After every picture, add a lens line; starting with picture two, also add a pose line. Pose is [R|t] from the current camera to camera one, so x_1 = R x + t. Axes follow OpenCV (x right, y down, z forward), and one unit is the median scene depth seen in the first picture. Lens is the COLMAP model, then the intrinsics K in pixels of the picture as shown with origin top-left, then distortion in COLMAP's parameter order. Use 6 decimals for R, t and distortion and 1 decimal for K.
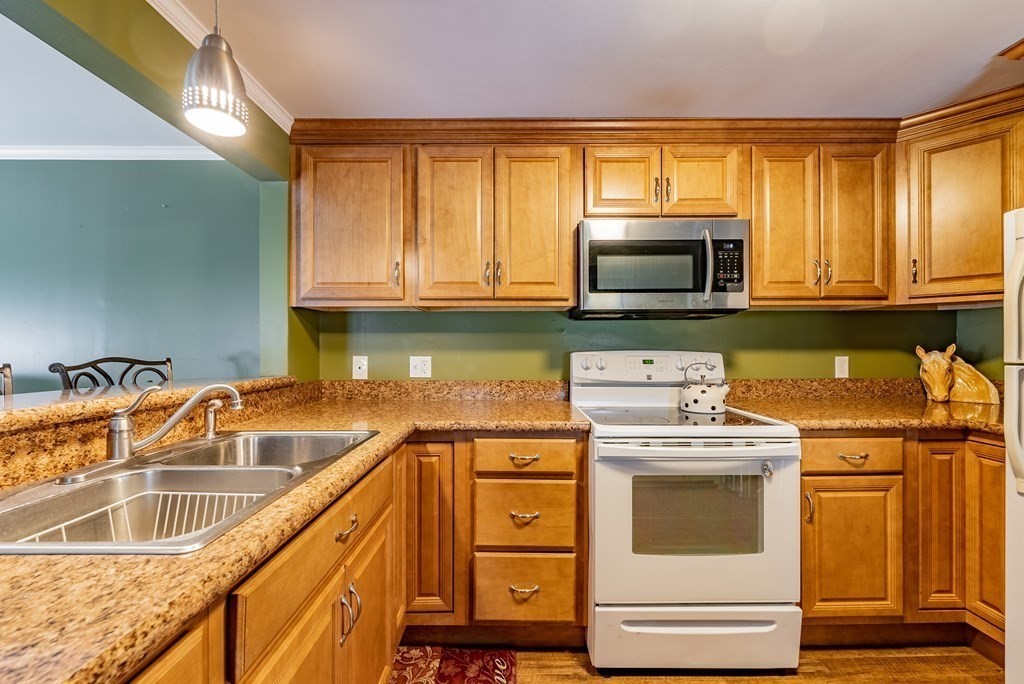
lens RADIAL K [[424.6, 0, 512.0], [0, 424.6, 347.1], [0, 0, 1]] dist [0.002330, -0.000710]
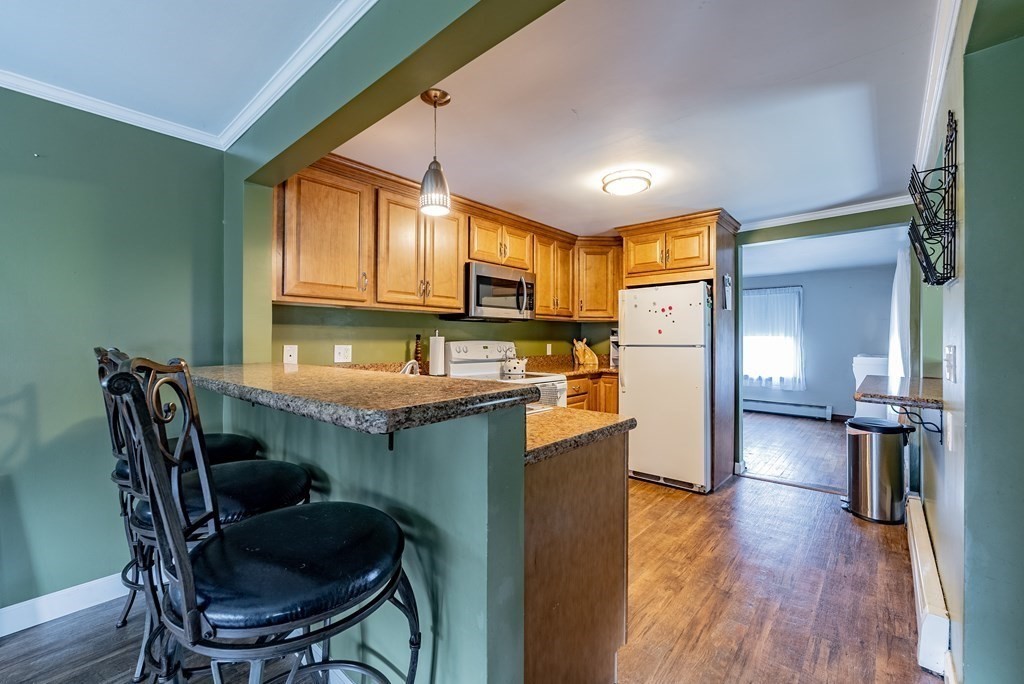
lens RADIAL K [[419.3, 0, 509.3], [0, 419.3, 342.1], [0, 0, 1]] dist [0.000845, -0.000063]
pose [[0.673154, -0.000102, 0.739502, -0.930735], [-0.007838, 0.999943, 0.007272, 0.000912], [-0.739461, -0.010692, 0.673115, -0.205508]]
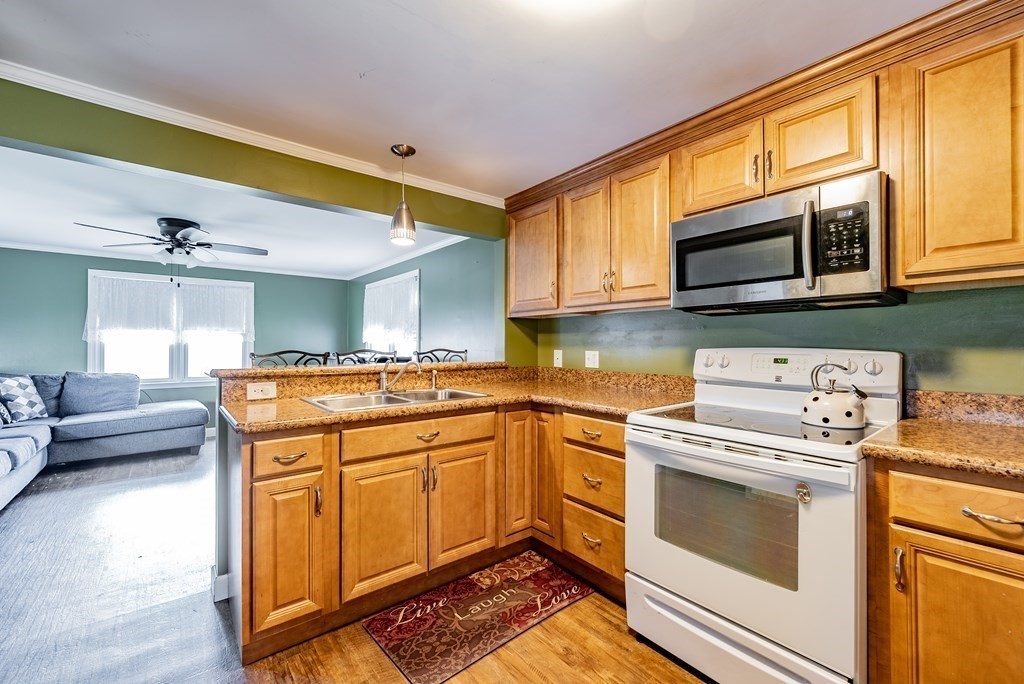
lens RADIAL K [[424.6, 0, 507.6], [0, 424.6, 339.7], [0, 0, 1]] dist [0.002330, -0.000710]
pose [[0.618087, -0.005895, -0.786088, 0.724767], [0.000780, 0.999976, -0.006886, -0.002912], [0.786109, 0.003642, 0.618077, 0.033610]]
